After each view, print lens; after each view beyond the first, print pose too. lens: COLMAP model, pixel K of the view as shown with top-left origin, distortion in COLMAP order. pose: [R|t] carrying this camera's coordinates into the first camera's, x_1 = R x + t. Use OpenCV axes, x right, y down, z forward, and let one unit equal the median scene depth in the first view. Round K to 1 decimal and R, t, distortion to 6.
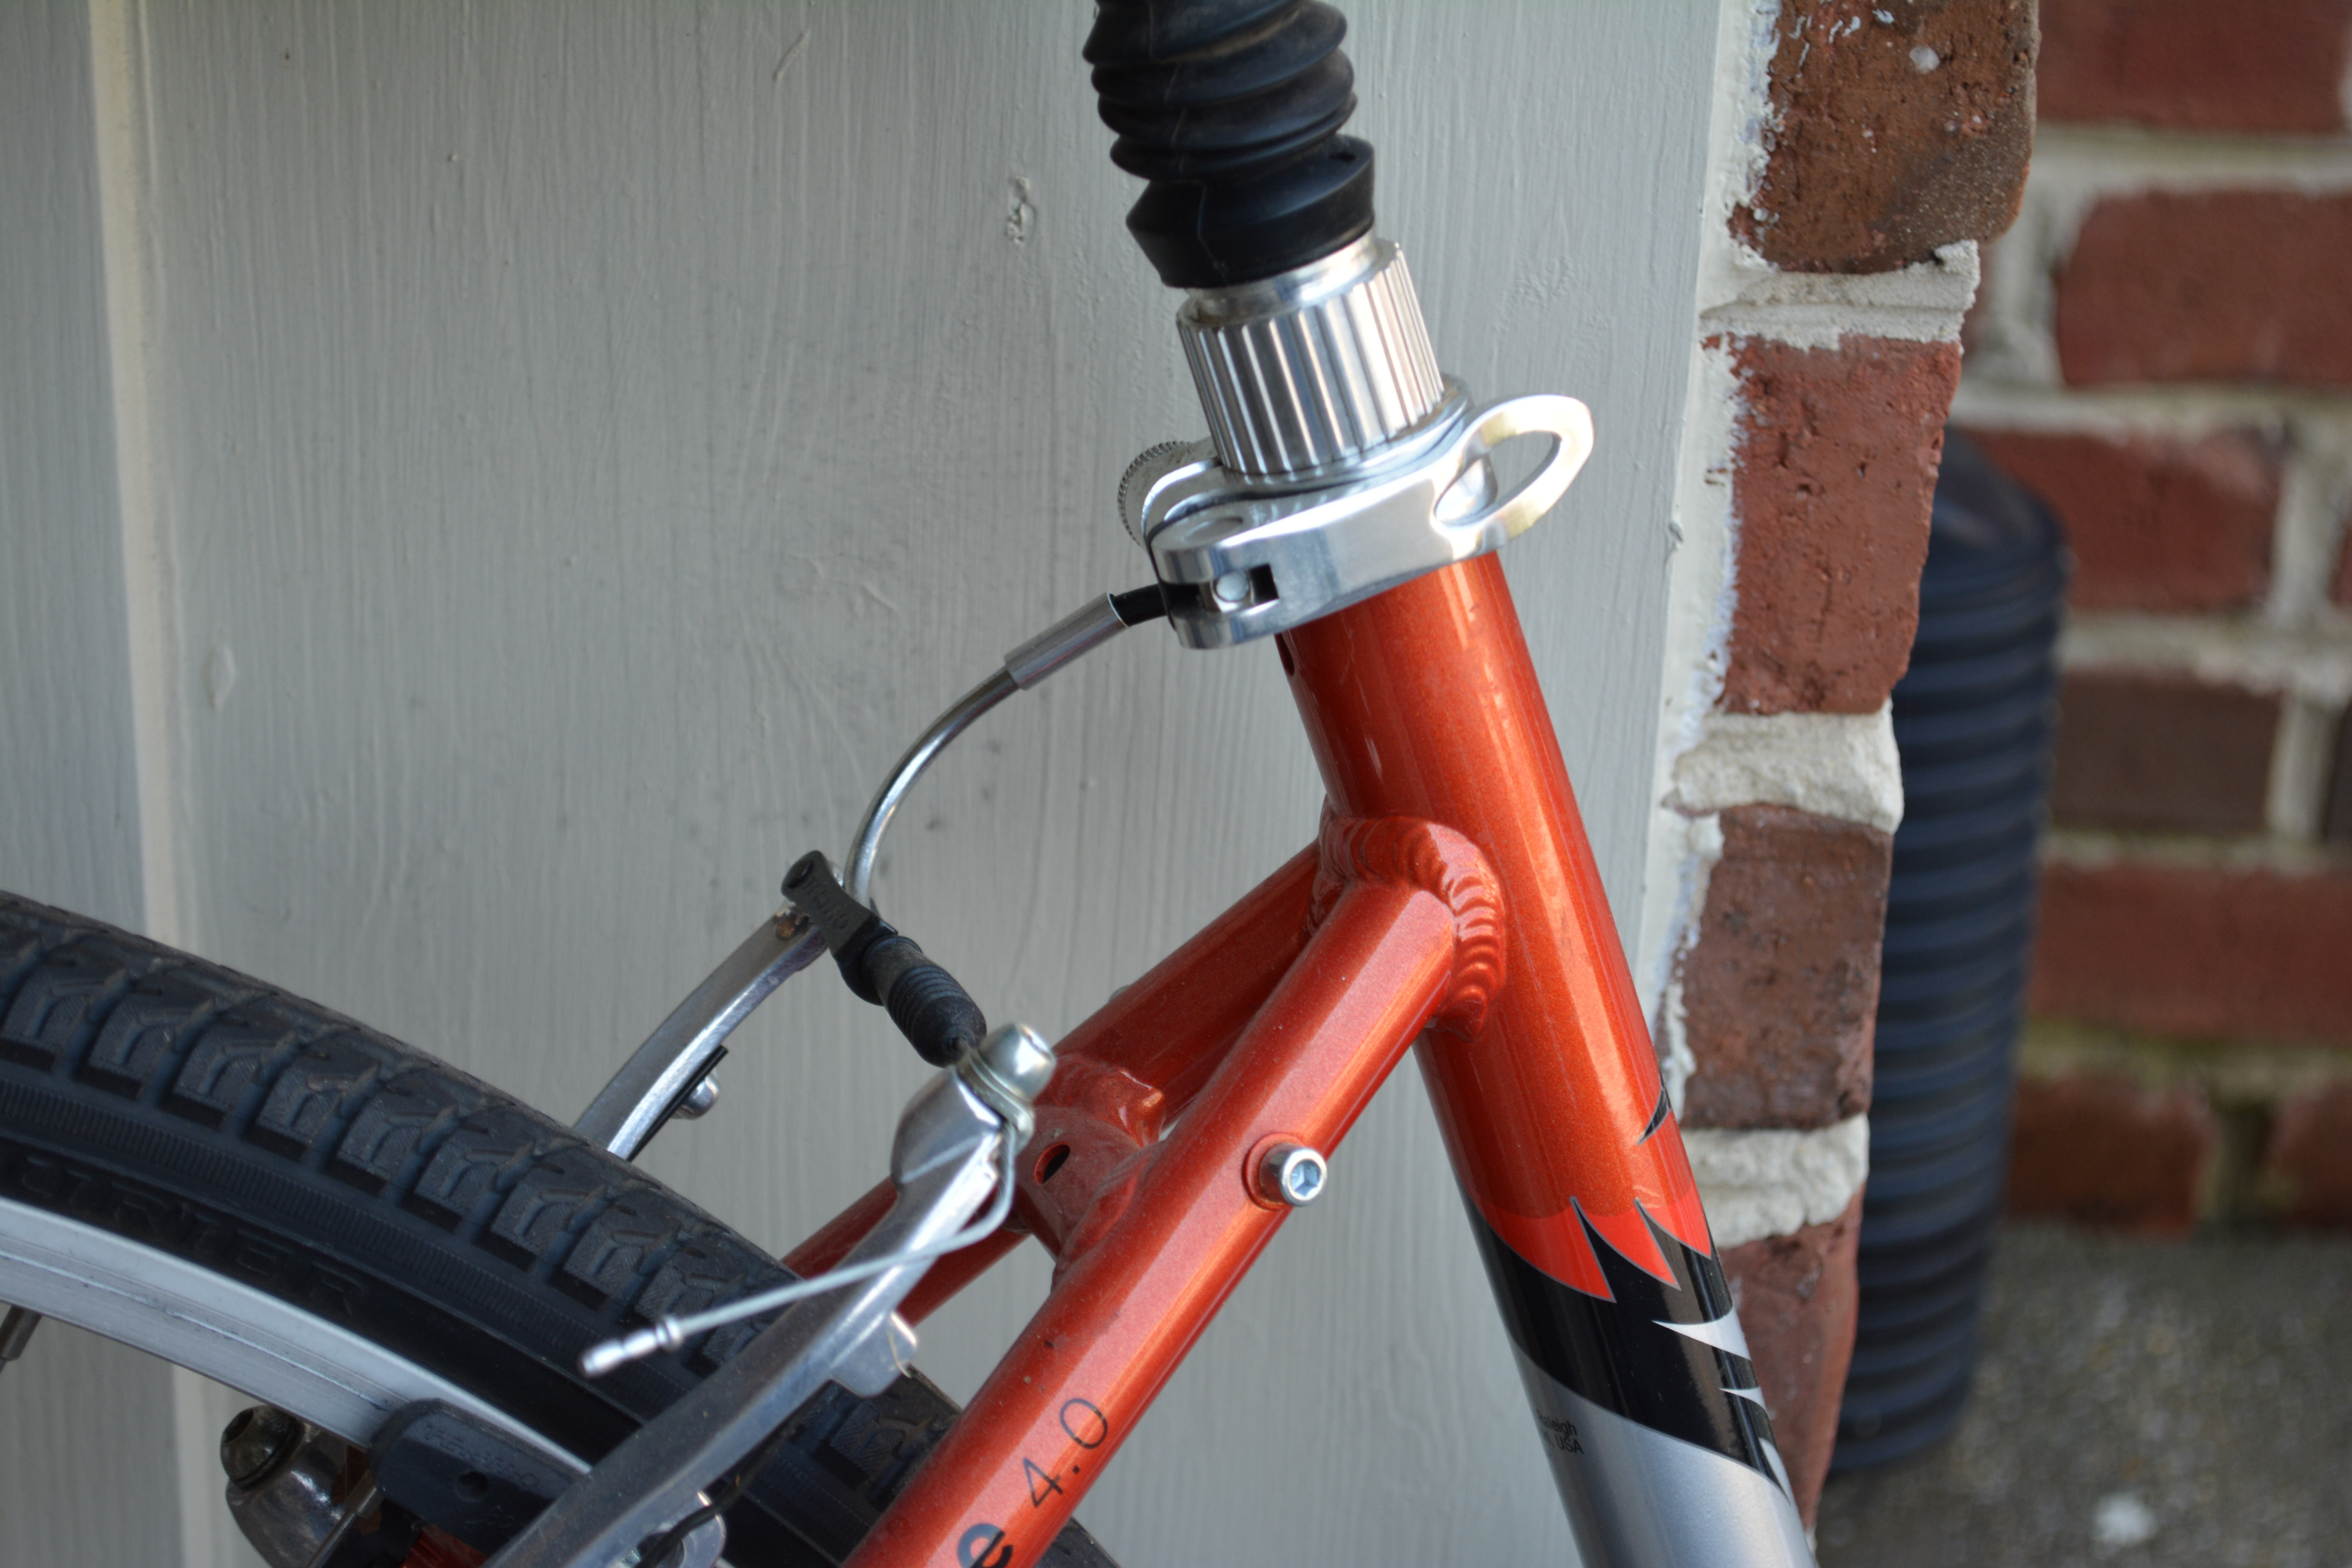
lens RADIAL K [[5267.0, 0, 1175.0], [0, 5267.0, 785.9], [0, 0, 1]] dist [0.032899, 0.000000]
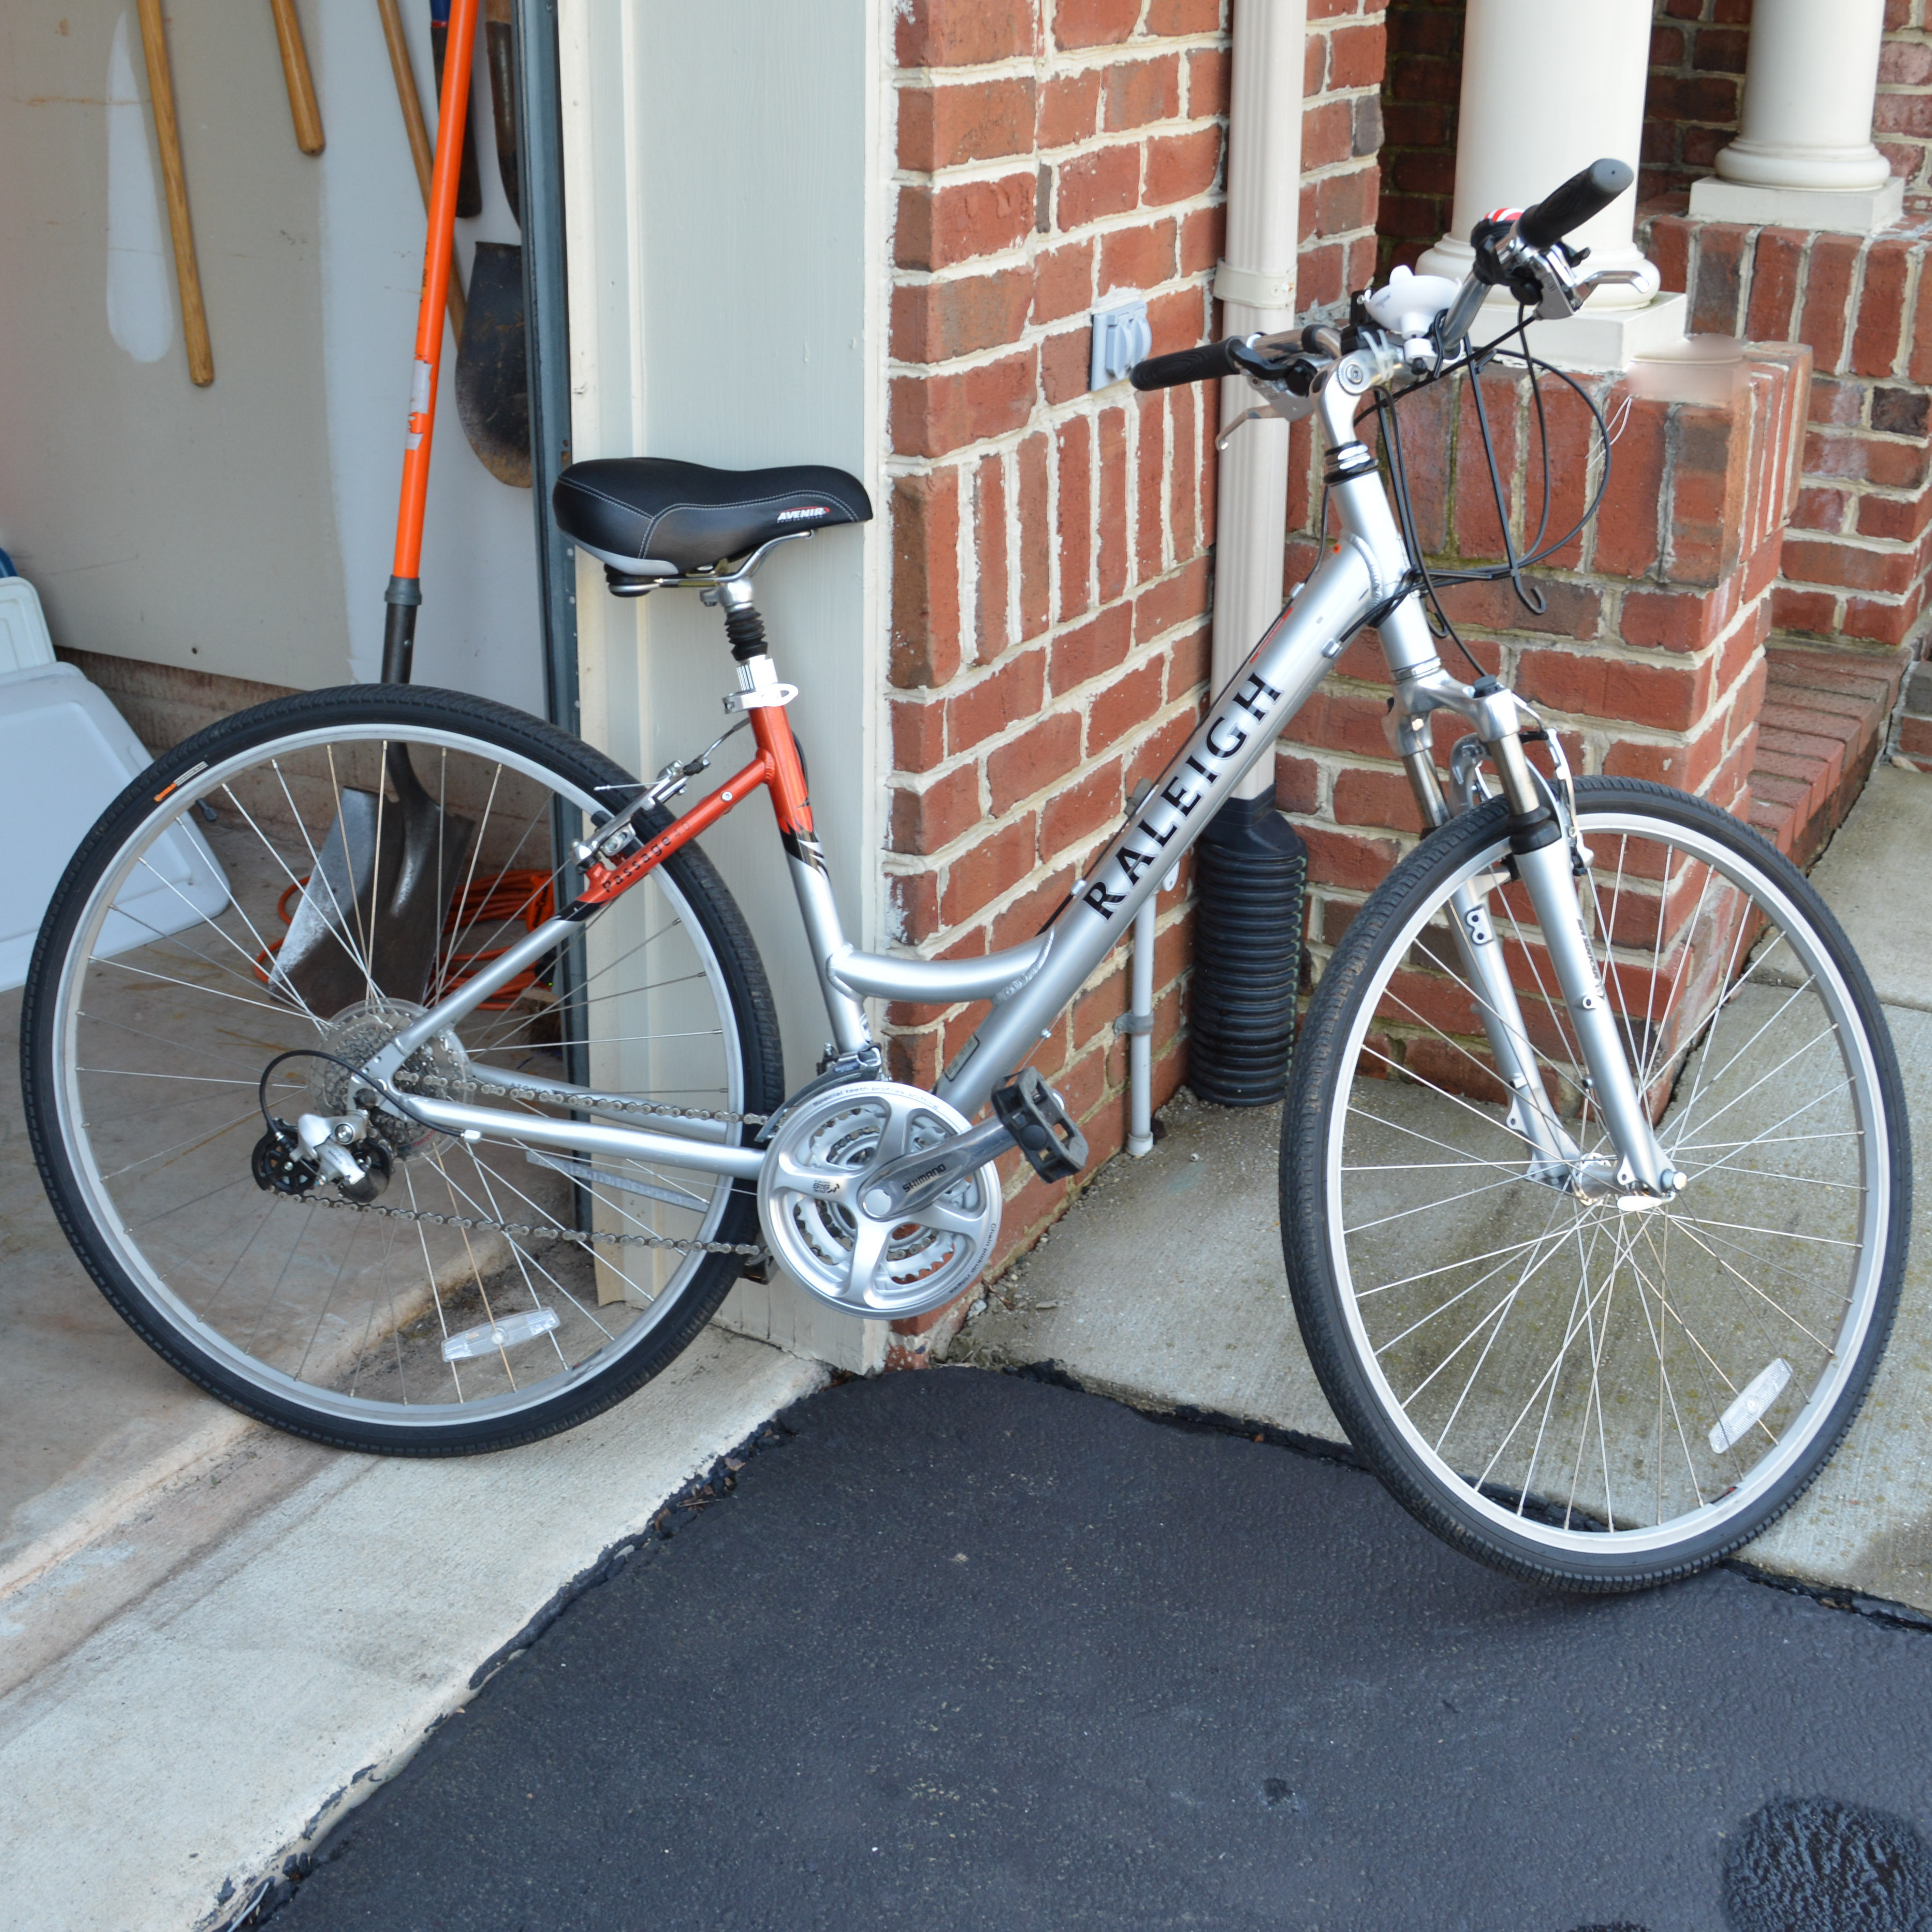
lens RADIAL K [[2406.8, 0, 966.5], [0, 2406.8, 947.6], [0, 0, 1]] dist [-0.070267, 0.000000]
pose [[0.921172, 0.149481, -0.359302, 1.385723], [-0.177604, 0.983009, -0.046377, 0.341378], [0.346264, 0.106535, 0.932068, -1.636042]]
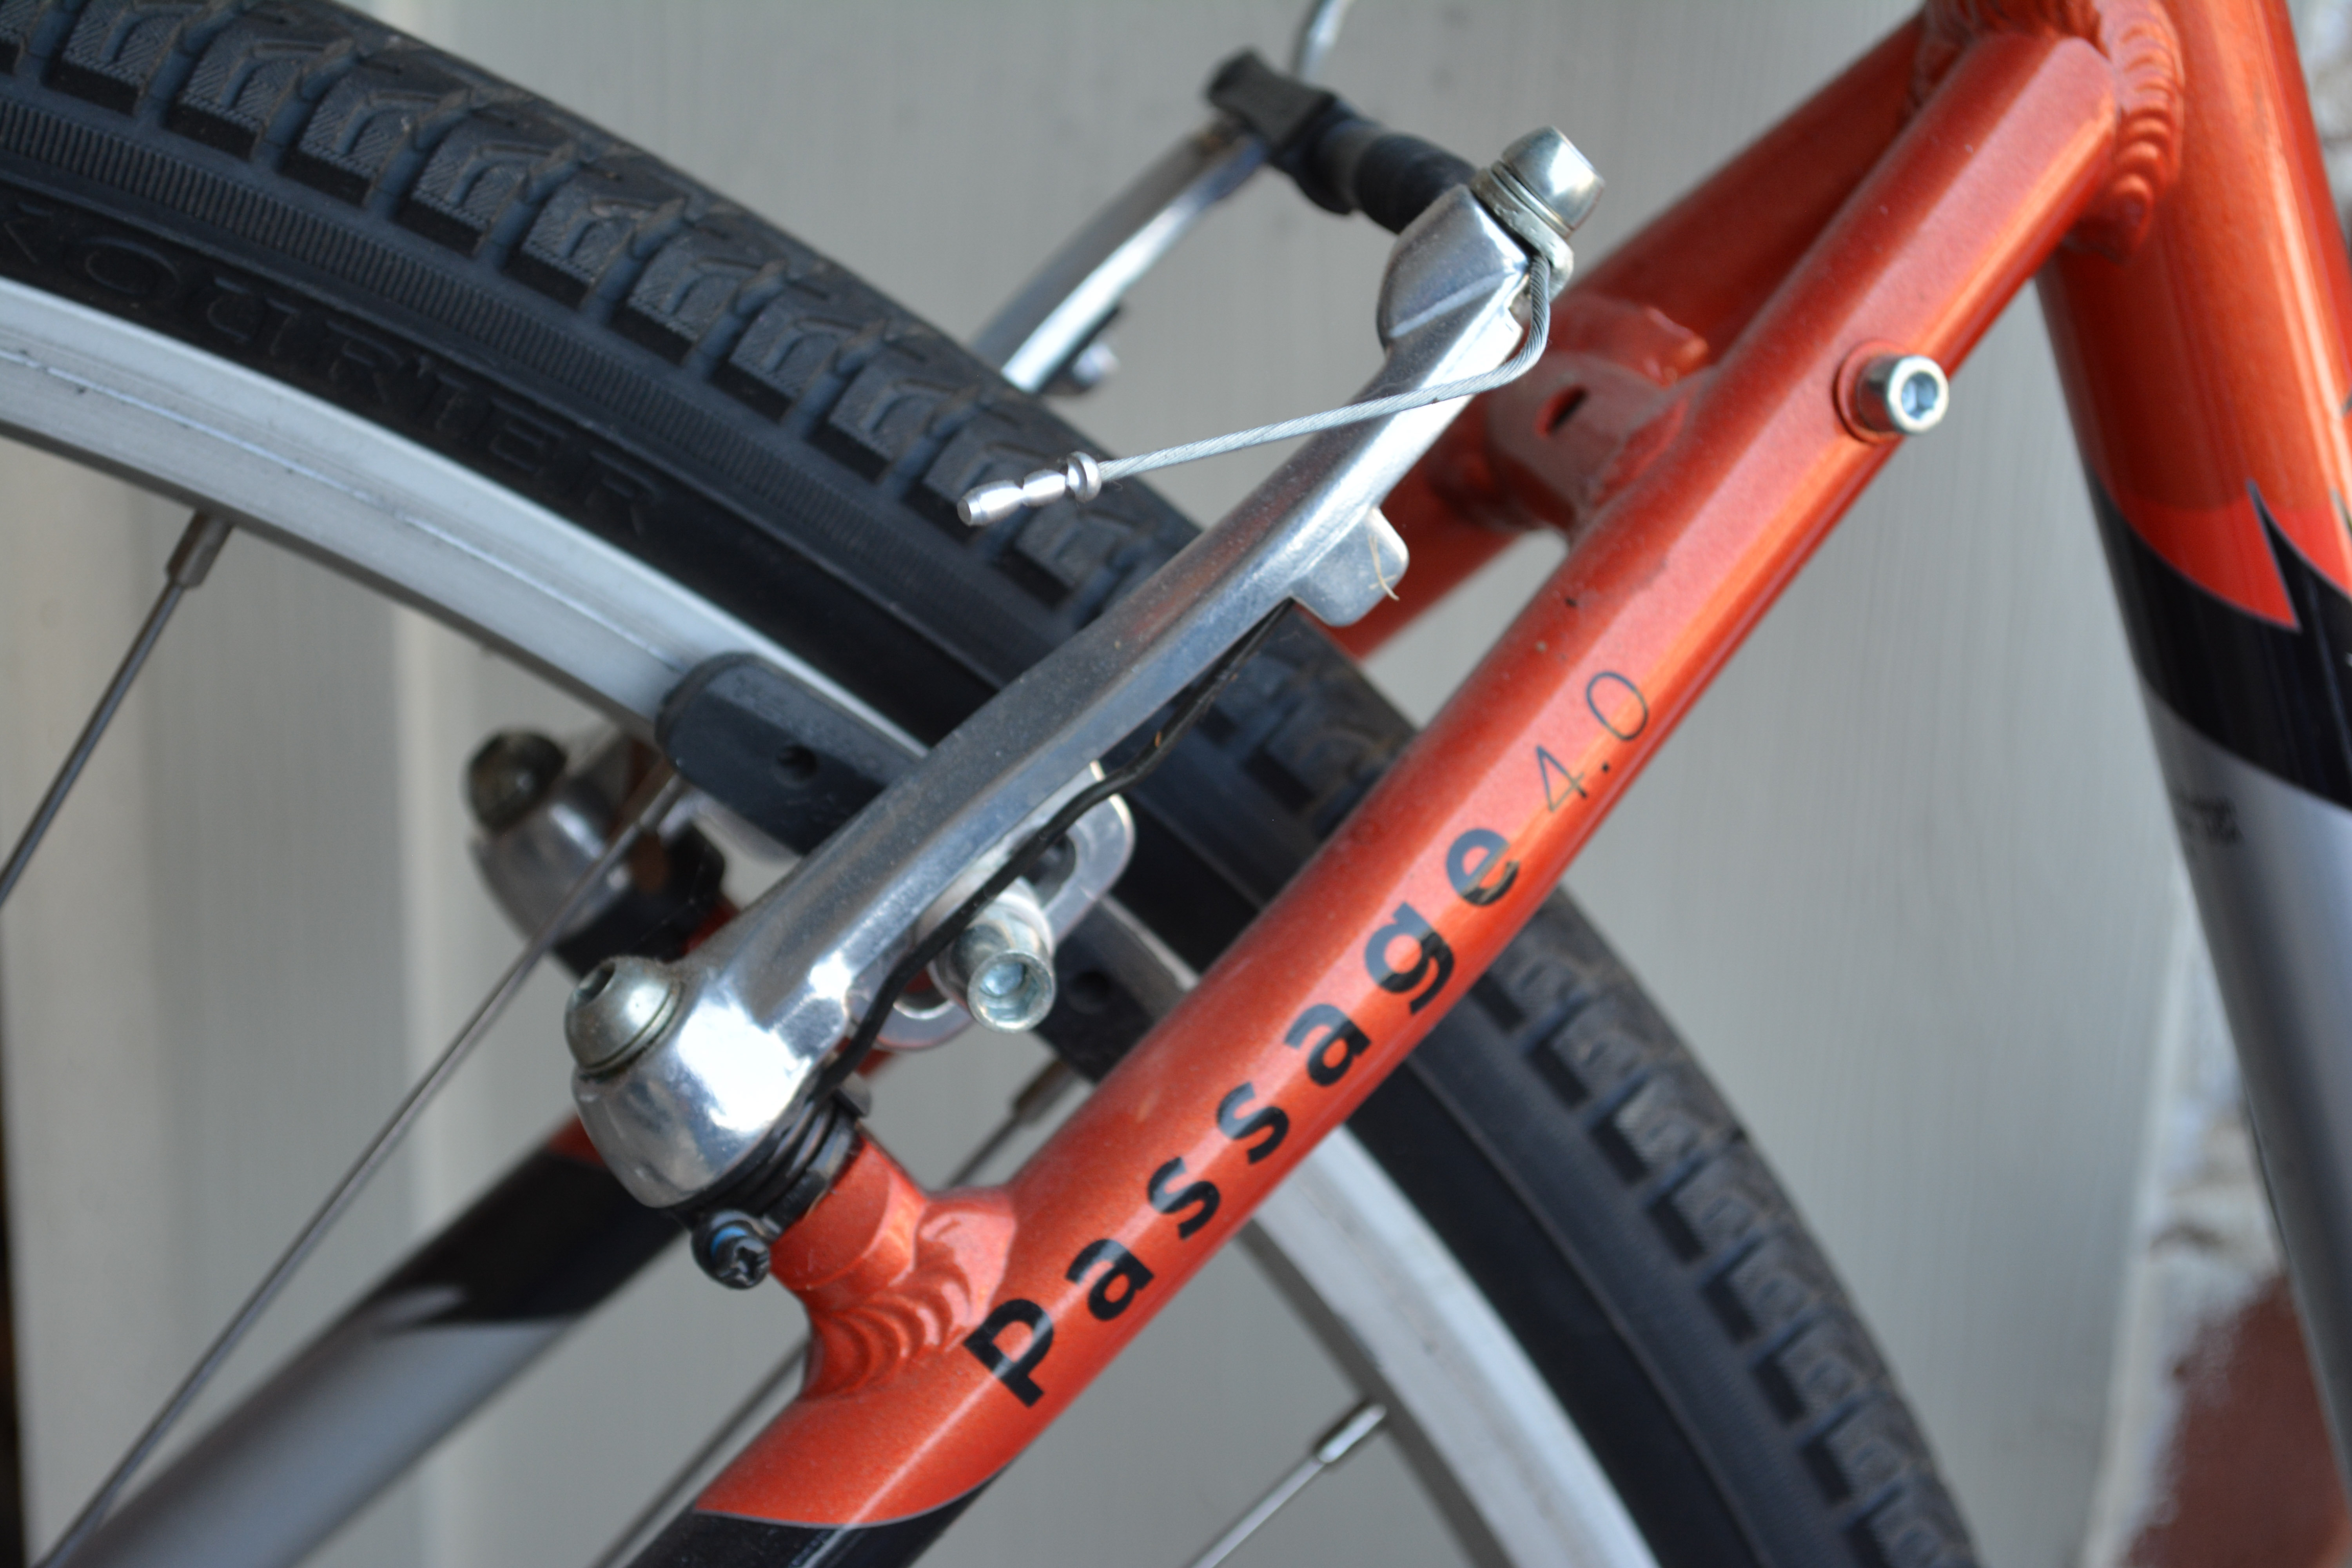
lens RADIAL K [[5267.0, 0, 1159.7], [0, 5267.0, 791.2], [0, 0, 1]] dist [0.032899, 0.000000]
pose [[0.998406, 0.025801, -0.050199, -0.043258], [-0.025470, 0.999649, 0.007227, 0.127004], [0.050368, -0.005937, 0.998713, 0.251142]]
